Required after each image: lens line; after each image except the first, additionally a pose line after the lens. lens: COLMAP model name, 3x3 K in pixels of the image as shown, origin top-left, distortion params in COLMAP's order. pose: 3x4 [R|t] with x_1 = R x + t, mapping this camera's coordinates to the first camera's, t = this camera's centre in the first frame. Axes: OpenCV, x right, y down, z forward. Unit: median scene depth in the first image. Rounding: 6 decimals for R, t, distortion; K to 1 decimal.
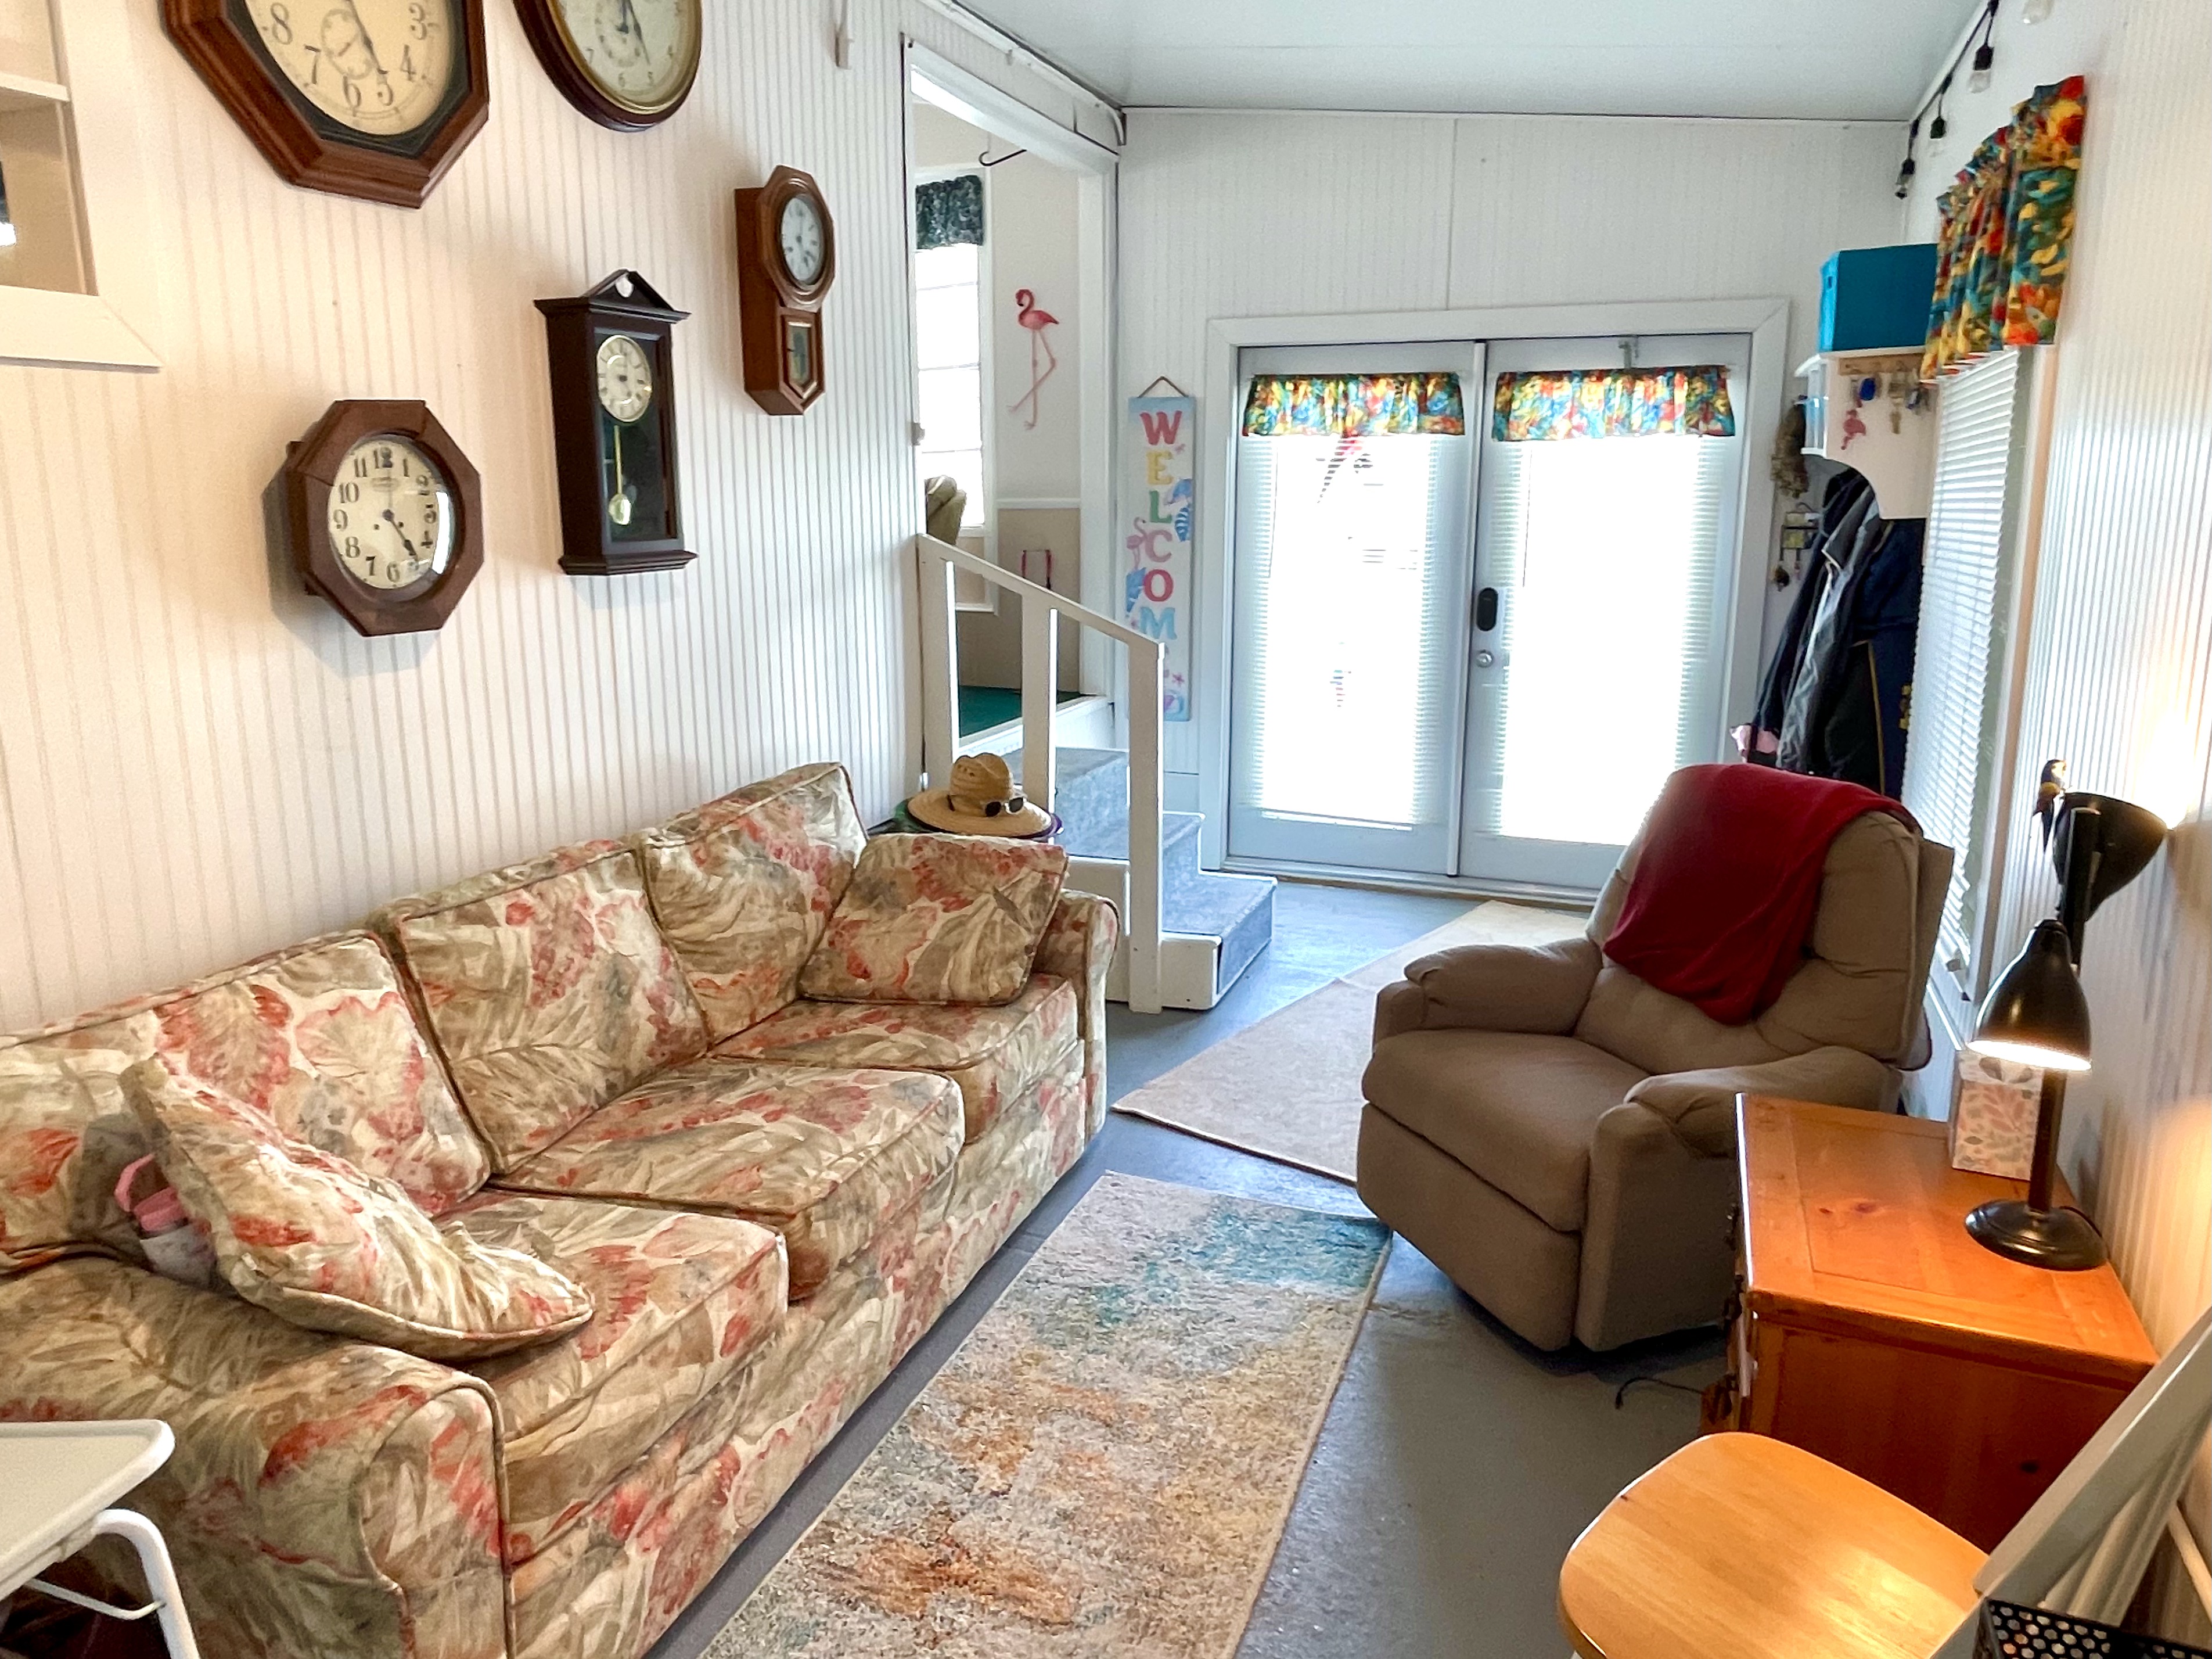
lens RADIAL K [[1484.1, 0, 1109.6], [0, 1484.1, 766.4], [0, 0, 1]] dist [0.042829, -0.069248]
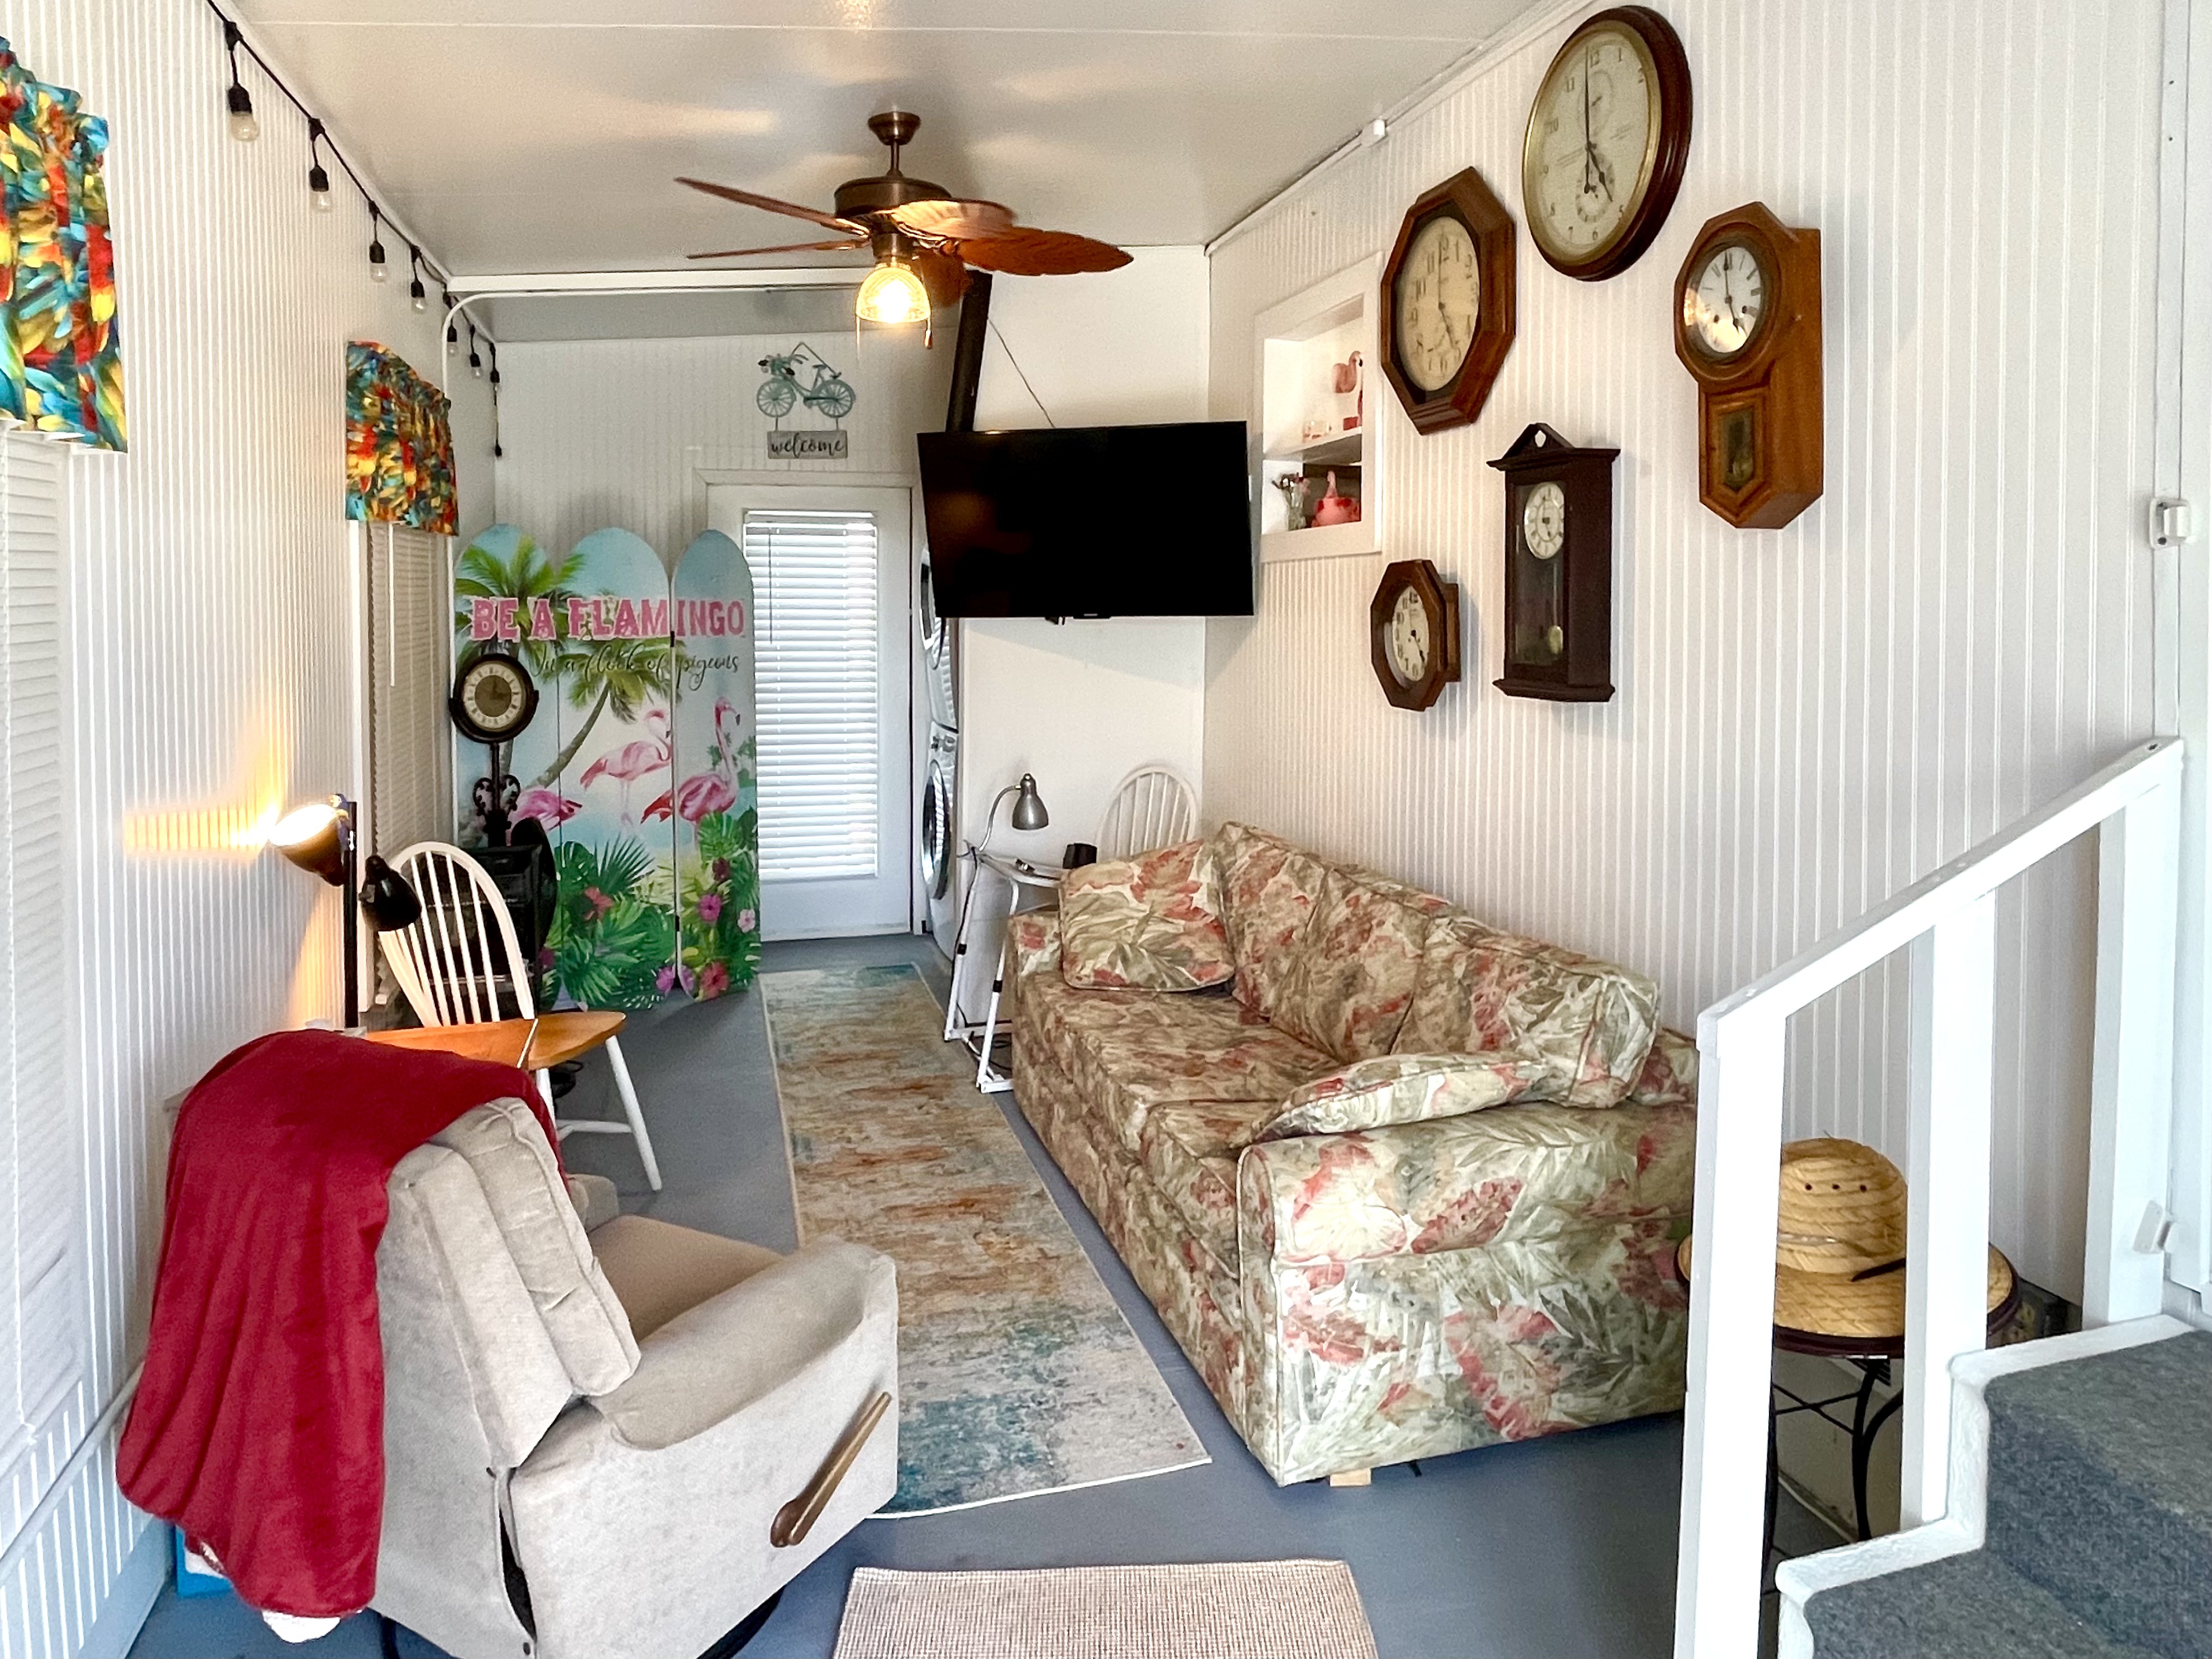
lens RADIAL K [[1442.8, 0, 1105.9], [0, 1442.8, 631.0], [0, 0, 1]] dist [0.016959, -0.028608]
pose [[-0.797161, 0.020798, -0.603409, 0.520881], [-0.106905, 0.978753, 0.174967, -0.307692], [0.594227, 0.203984, -0.778000, 1.524753]]
